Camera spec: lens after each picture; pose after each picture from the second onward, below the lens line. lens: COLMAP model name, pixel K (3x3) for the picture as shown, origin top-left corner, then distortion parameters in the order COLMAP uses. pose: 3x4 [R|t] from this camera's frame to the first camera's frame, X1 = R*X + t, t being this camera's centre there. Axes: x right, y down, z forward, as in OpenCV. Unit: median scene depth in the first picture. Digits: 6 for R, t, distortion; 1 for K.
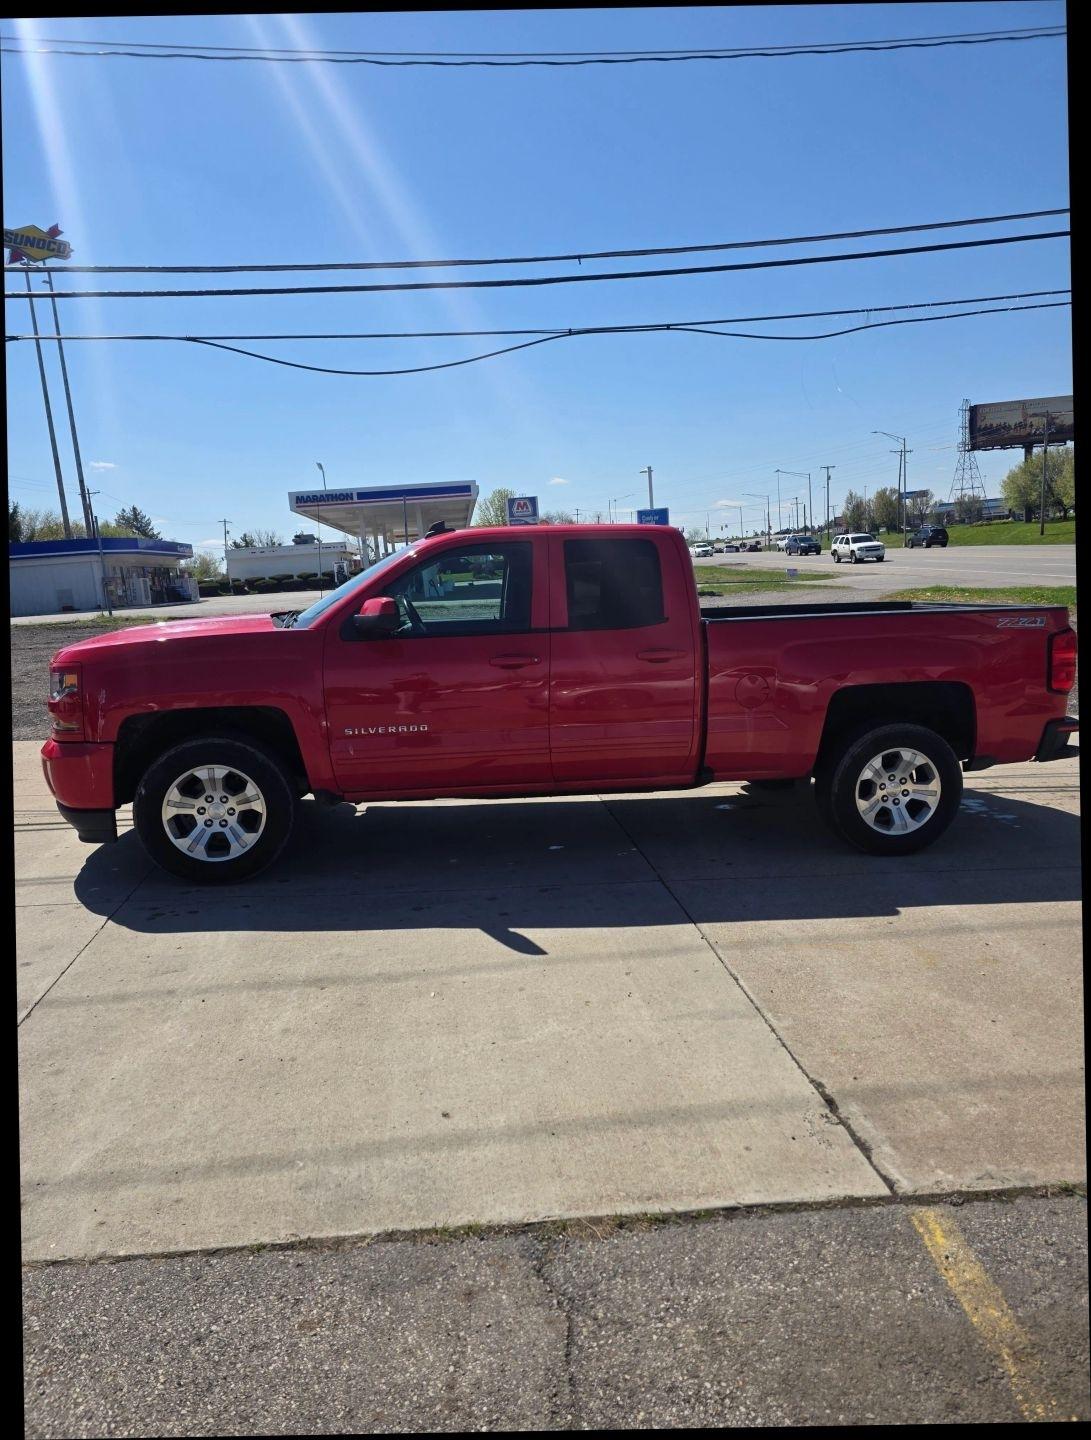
lens RADIAL K [[954.9, 0, 547.8], [0, 954.9, 717.9], [0, 0, 1]] dist [0.045949, -0.046133]
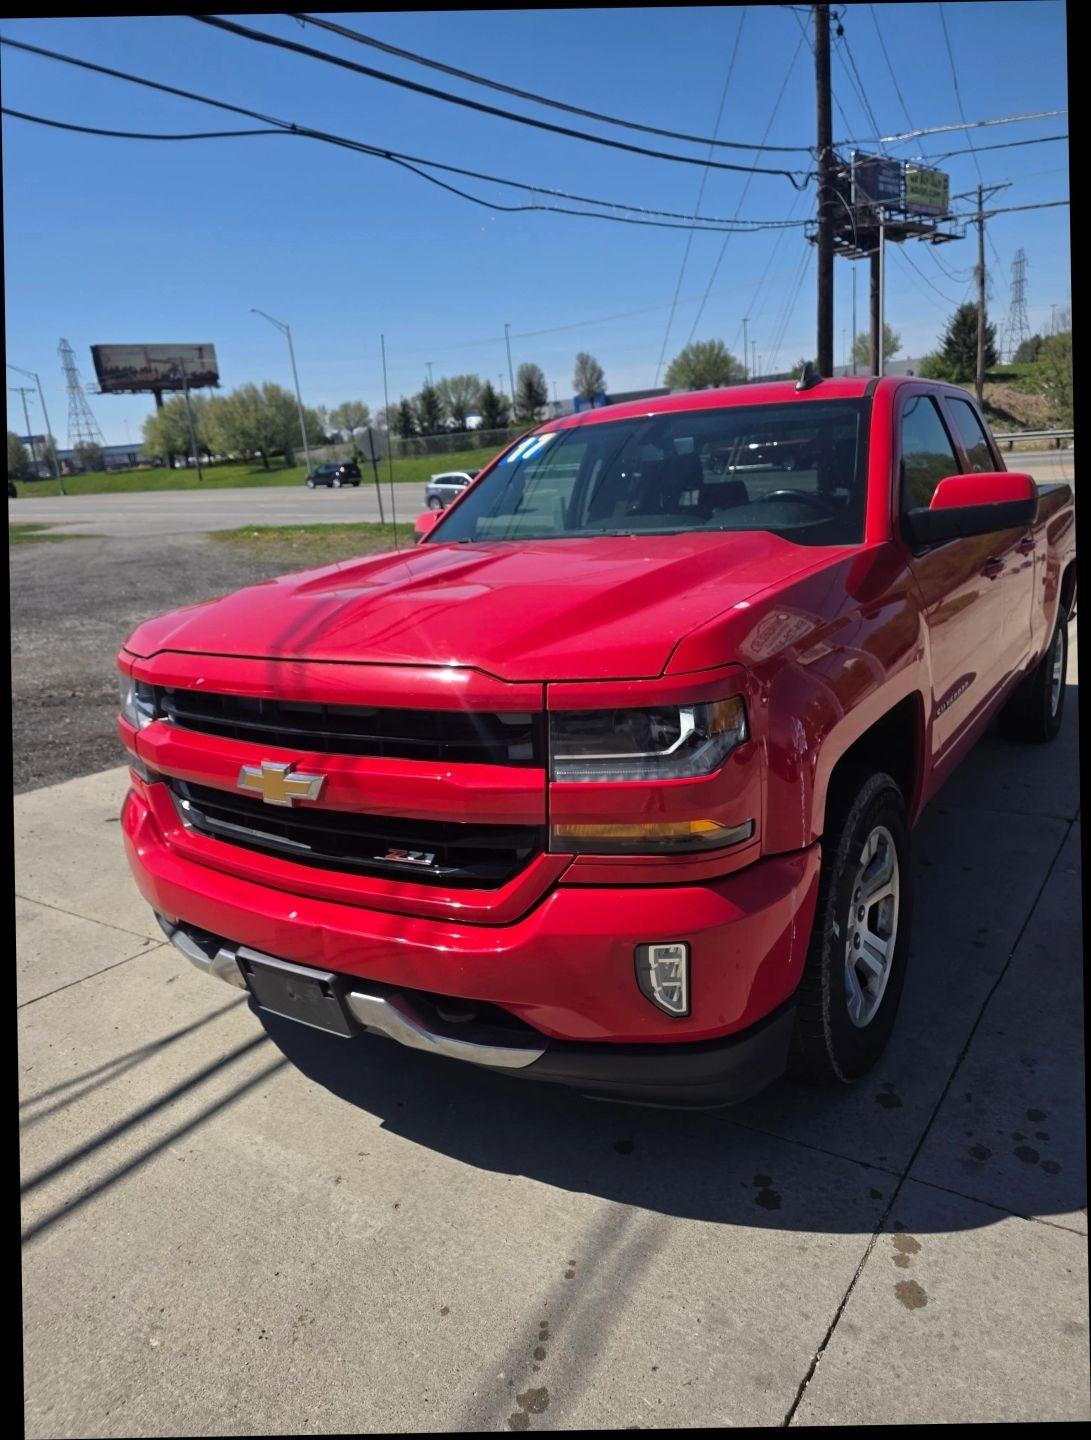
lens RADIAL K [[954.9, 0, 547.2], [0, 954.9, 720.0], [0, 0, 1]] dist [0.045949, -0.046133]
pose [[0.656481, -0.197188, 0.728113, -0.044470], [0.159368, 0.979698, 0.121633, -0.005081], [-0.737316, 0.036188, 0.674579, 0.043911]]
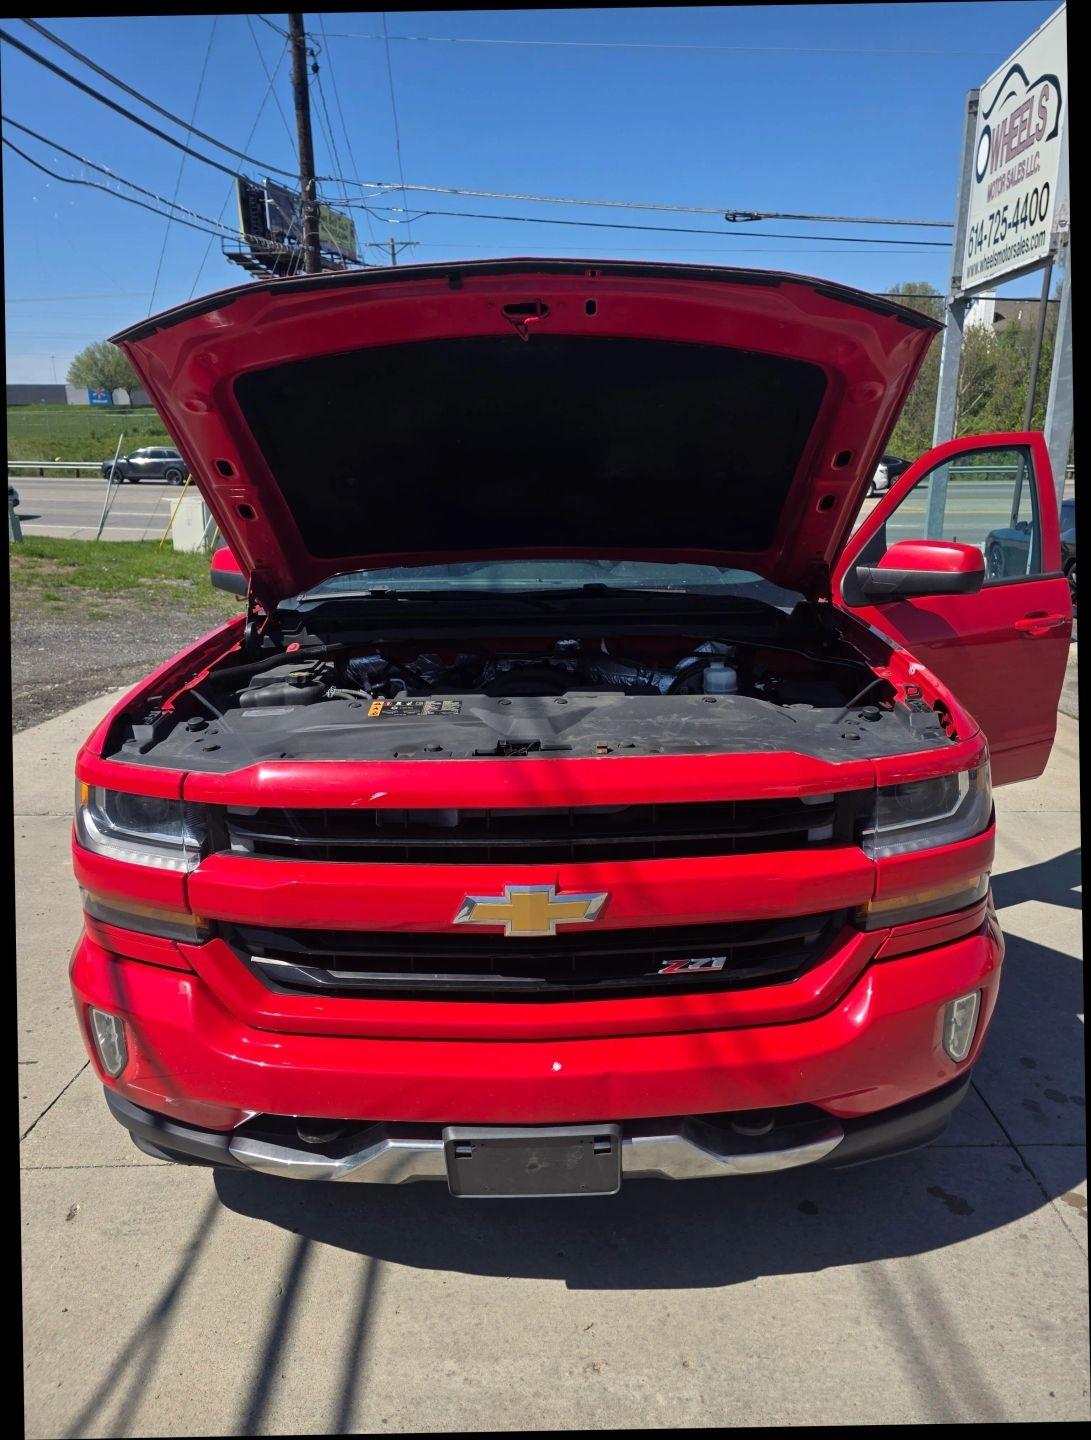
lens RADIAL K [[954.9, 0, 561.9], [0, 954.9, 704.6], [0, 0, 1]] dist [0.045949, -0.046133]
pose [[0.126516, -0.203681, 0.970828, -0.049857], [0.151393, 0.971192, 0.184028, -0.009315], [-0.980344, 0.123694, 0.153707, 0.061045]]
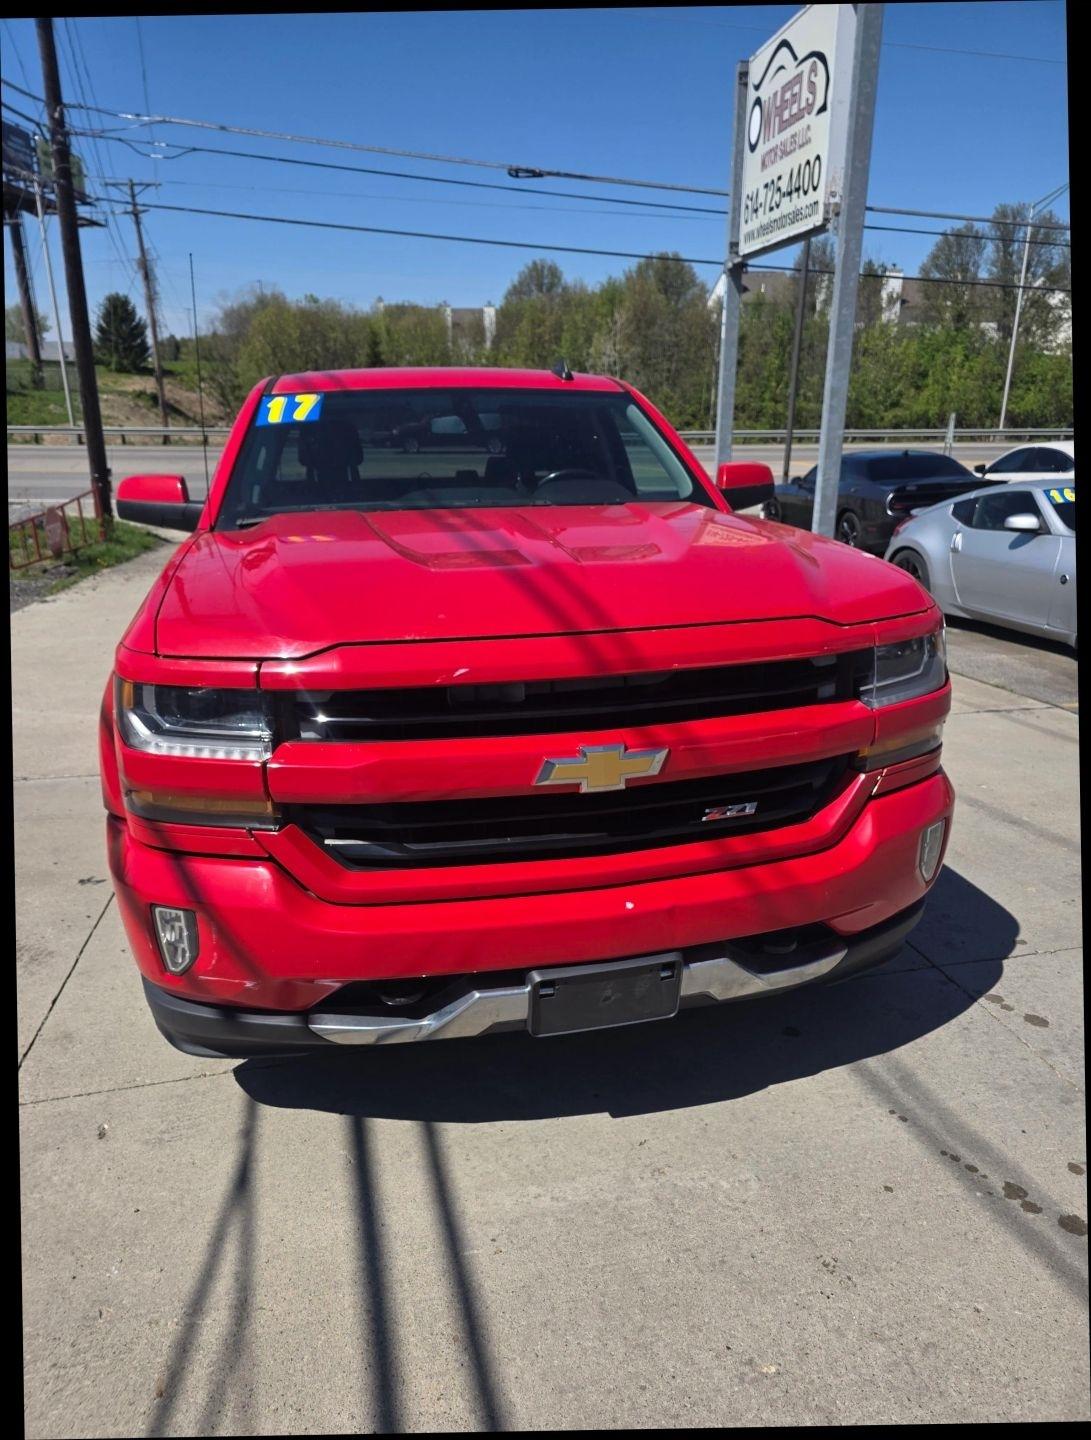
lens RADIAL K [[954.9, 0, 537.7], [0, 954.9, 709.2], [0, 0, 1]] dist [0.045949, -0.046133]
pose [[-0.086214, -0.241046, 0.966677, -0.052301], [0.157084, 0.954864, 0.252110, -0.008686], [-0.983815, 0.173585, -0.044459, 0.067459]]
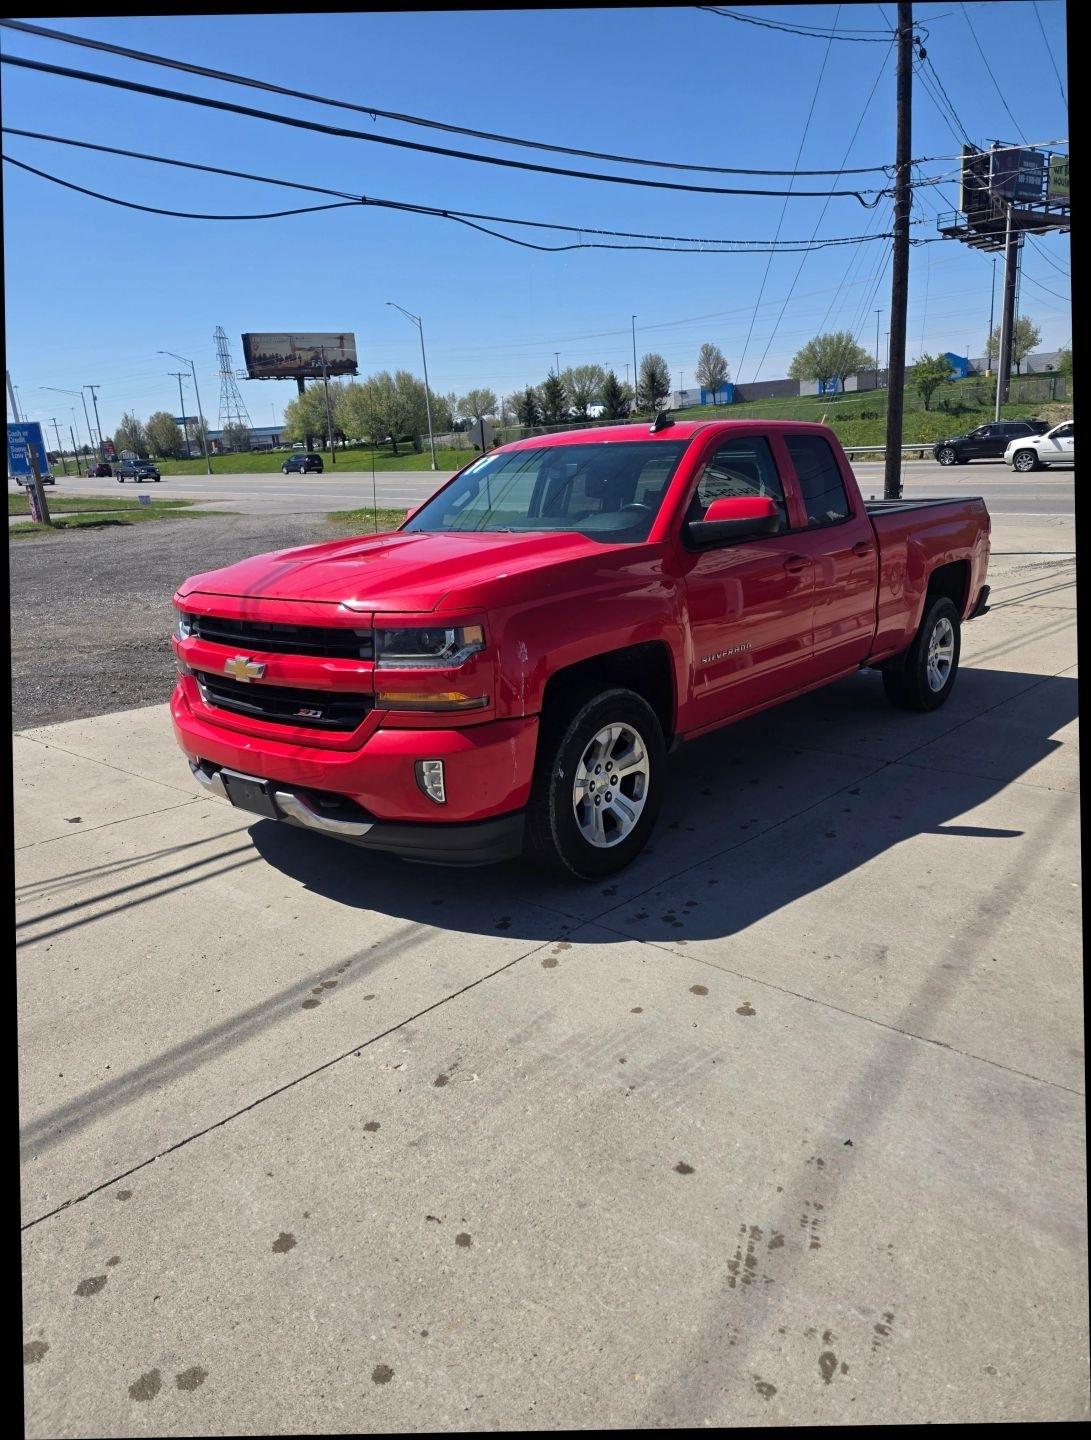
lens RADIAL K [[954.9, 0, 544.6], [0, 954.9, 704.0], [0, 0, 1]] dist [0.045949, -0.046133]
pose [[0.749678, -0.156888, 0.642938, -0.048855], [0.119716, 0.987616, 0.101403, -0.002810], [-0.650884, 0.000950, 0.759176, 0.025126]]
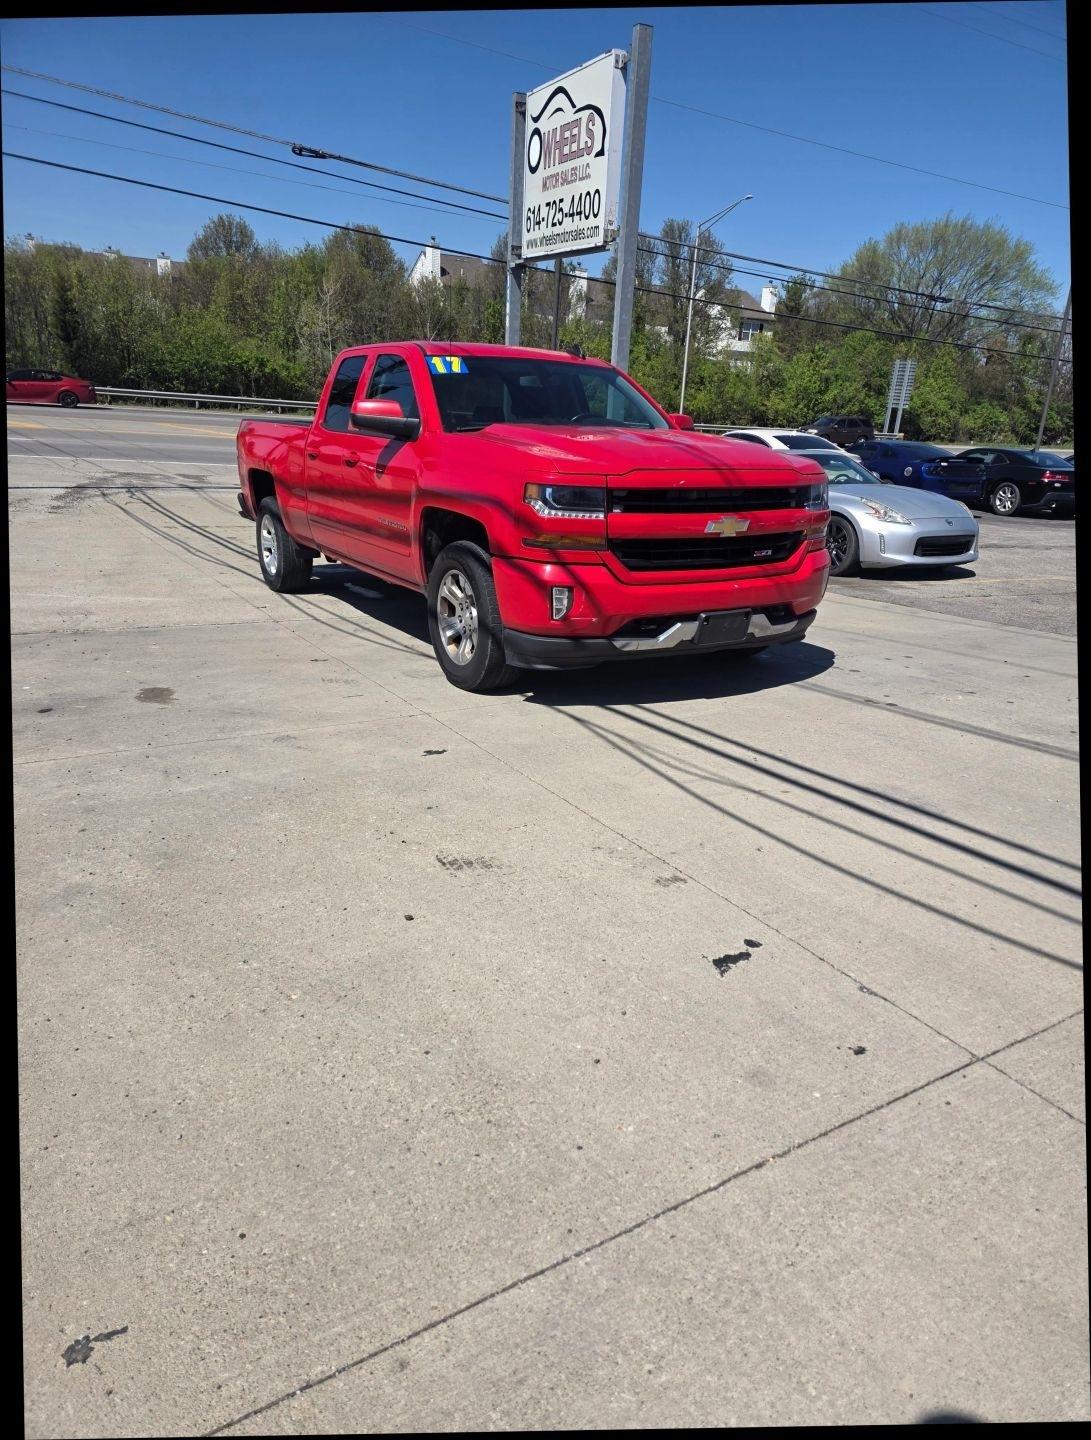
lens RADIAL K [[954.9, 0, 572.5], [0, 954.9, 739.7], [0, 0, 1]] dist [0.045949, -0.046133]
pose [[-0.421637, -0.271201, 0.865259, -0.077631], [0.102819, 0.933773, 0.342779, -0.009798], [-0.900917, 0.233493, -0.365828, 0.095625]]
